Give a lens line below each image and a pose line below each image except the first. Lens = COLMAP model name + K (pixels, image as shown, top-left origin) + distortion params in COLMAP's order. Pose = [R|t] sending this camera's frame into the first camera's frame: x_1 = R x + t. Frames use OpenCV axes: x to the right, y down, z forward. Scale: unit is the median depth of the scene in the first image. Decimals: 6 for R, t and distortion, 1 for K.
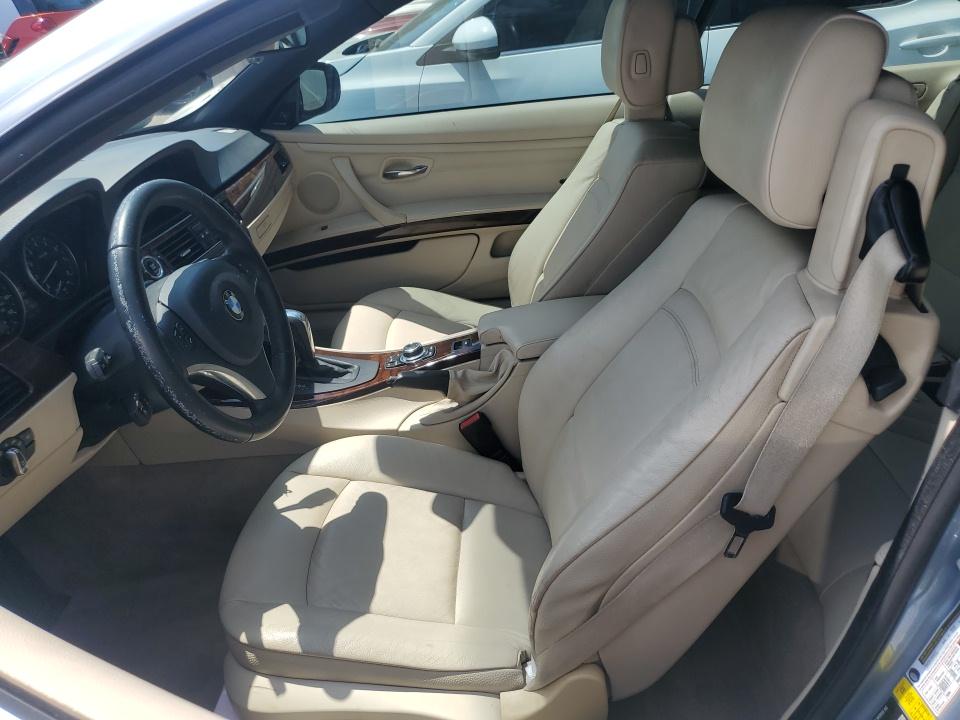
lens RADIAL K [[732.1, 0, 480.0], [0, 732.1, 360.0], [0, 0, 1]] dist [0.009008, 0.008042]
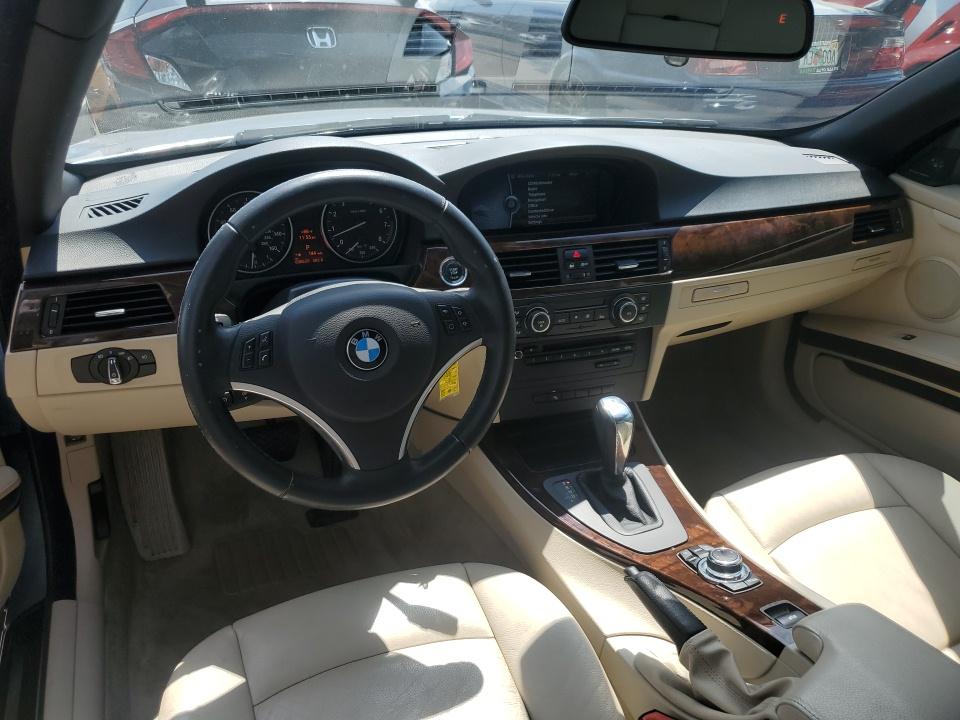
lens RADIAL K [[732.1, 0, 480.0], [0, 732.1, 360.0], [0, 0, 1]] dist [0.009008, 0.008042]
pose [[0.417912, 0.477085, -0.773136, 0.229198], [-0.472432, 0.841023, 0.263607, -0.232318], [0.775988, 0.255090, 0.576863, 0.470803]]
